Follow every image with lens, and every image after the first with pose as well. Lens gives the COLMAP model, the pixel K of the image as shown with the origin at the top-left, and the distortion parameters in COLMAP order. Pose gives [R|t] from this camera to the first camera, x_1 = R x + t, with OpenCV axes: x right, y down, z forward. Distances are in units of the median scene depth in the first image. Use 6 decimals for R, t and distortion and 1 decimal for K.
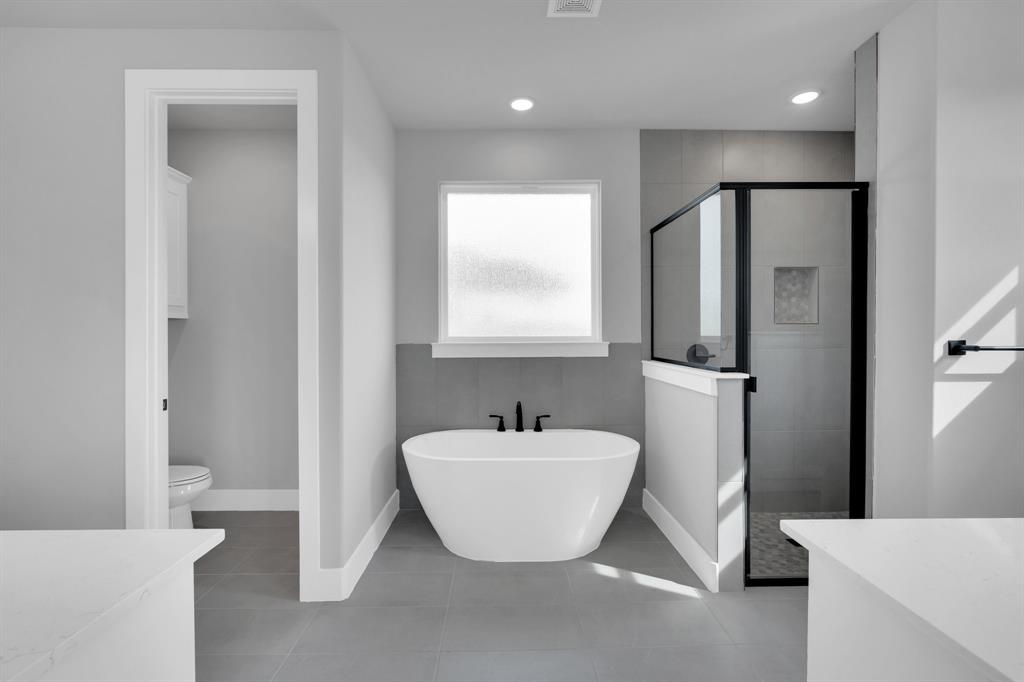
lens RADIAL K [[456.4, 0, 508.1], [0, 456.4, 336.7], [0, 0, 1]] dist [-0.015942, -0.000022]
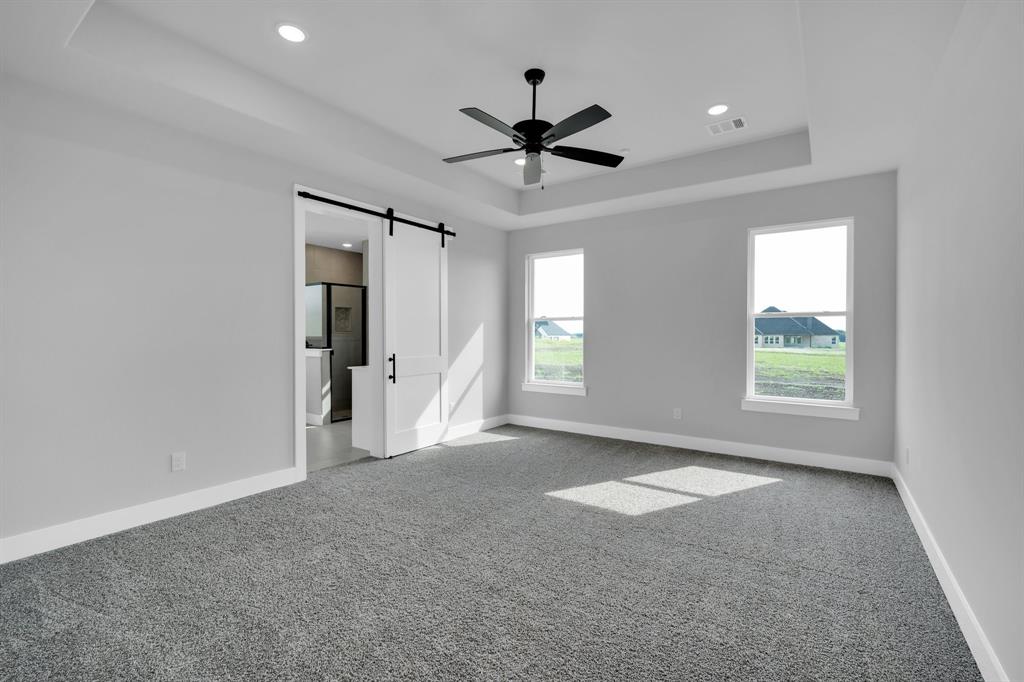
lens RADIAL K [[456.4, 0, 512.0], [0, 456.4, 337.0], [0, 0, 1]] dist [-0.015942, -0.000022]
pose [[0.586442, -0.002490, 0.809987, -1.147499], [0.005443, 0.999985, -0.000867, 0.014000], [-0.809973, 0.004917, 0.586447, -1.640058]]
